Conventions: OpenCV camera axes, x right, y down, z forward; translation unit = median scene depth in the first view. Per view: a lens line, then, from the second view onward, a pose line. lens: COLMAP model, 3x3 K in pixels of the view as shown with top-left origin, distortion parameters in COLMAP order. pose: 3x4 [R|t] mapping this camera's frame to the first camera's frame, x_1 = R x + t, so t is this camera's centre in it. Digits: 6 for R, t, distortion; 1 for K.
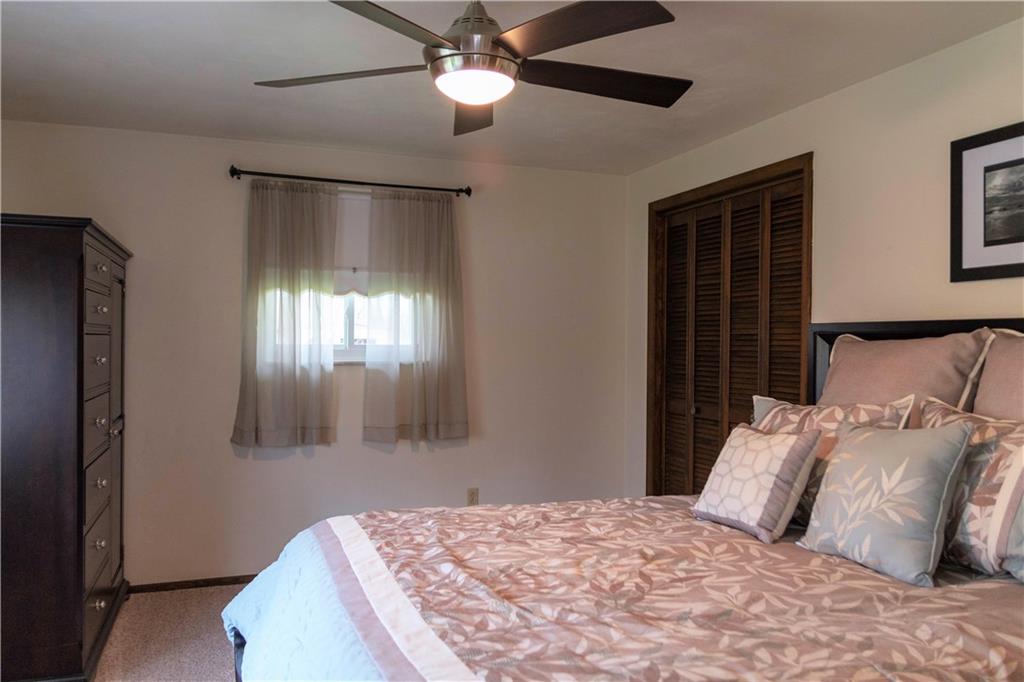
lens RADIAL K [[787.0, 0, 476.0], [0, 787.0, 344.2], [0, 0, 1]] dist [-0.001094, -0.008831]
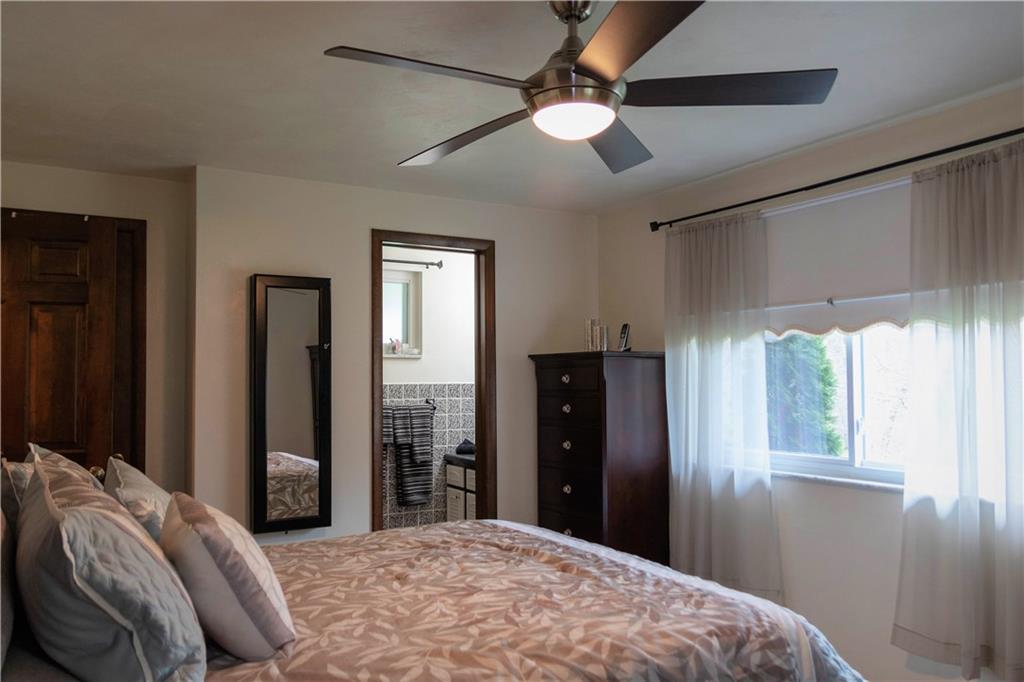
lens RADIAL K [[787.0, 0, 476.0], [0, 787.0, 344.2], [0, 0, 1]] dist [-0.001094, -0.008831]
pose [[-0.985004, -0.012740, -0.172060, 0.288692], [-0.006096, 0.999217, -0.039088, -0.013874], [0.172423, -0.037453, -0.984311, 1.978595]]
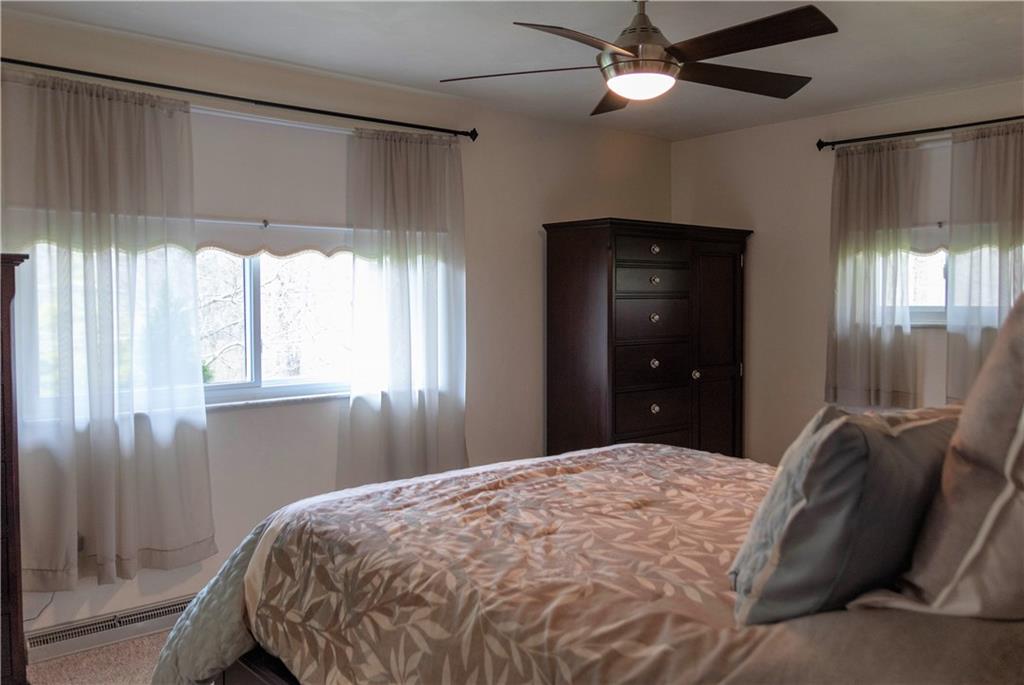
lens RADIAL K [[802.3, 0, 515.4], [0, 802.3, 313.9], [0, 0, 1]] dist [0.002211, -0.000711]
pose [[0.390568, 0.006701, -0.920550, 1.004180], [0.001581, 0.999967, 0.007950, 0.002987], [0.920573, -0.004561, 0.390544, 0.351005]]
